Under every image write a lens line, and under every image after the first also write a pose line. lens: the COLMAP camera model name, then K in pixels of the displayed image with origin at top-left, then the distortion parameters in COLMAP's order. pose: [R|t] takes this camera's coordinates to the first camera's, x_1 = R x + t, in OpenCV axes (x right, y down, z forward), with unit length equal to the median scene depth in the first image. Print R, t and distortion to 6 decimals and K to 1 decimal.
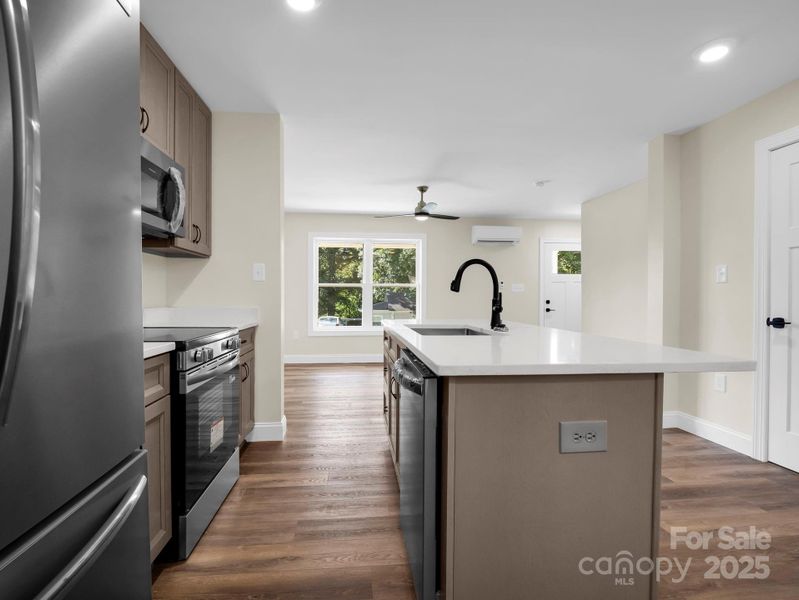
lens RADIAL K [[390.2, 0, 399.5], [0, 390.2, 300.0], [0, 0, 1]] dist [-0.015456, -0.000022]
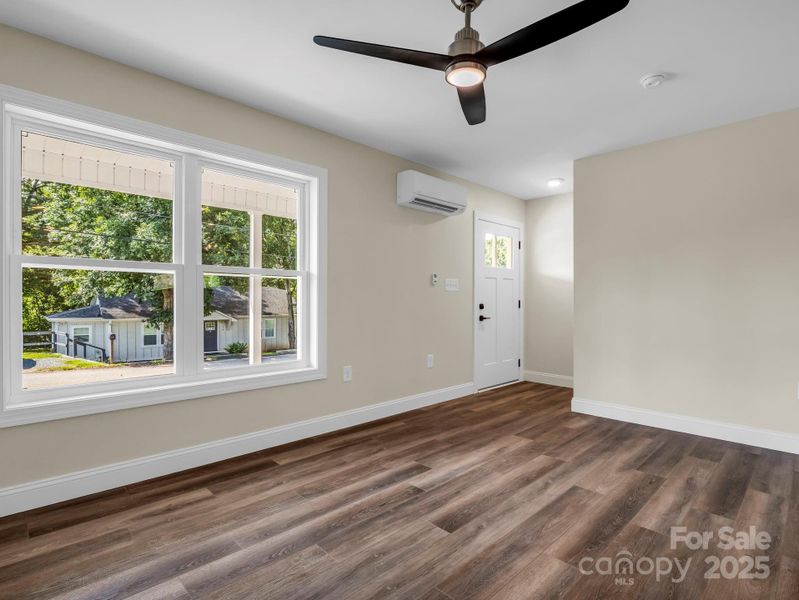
lens RADIAL K [[390.2, 0, 399.5], [0, 390.2, 300.0], [0, 0, 1]] dist [-0.015456, -0.000022]
pose [[0.792001, 0.001605, 0.610518, -0.149940], [0.002252, 0.999982, -0.005549, -0.002802], [-0.610516, 0.005770, 0.791983, 0.543925]]
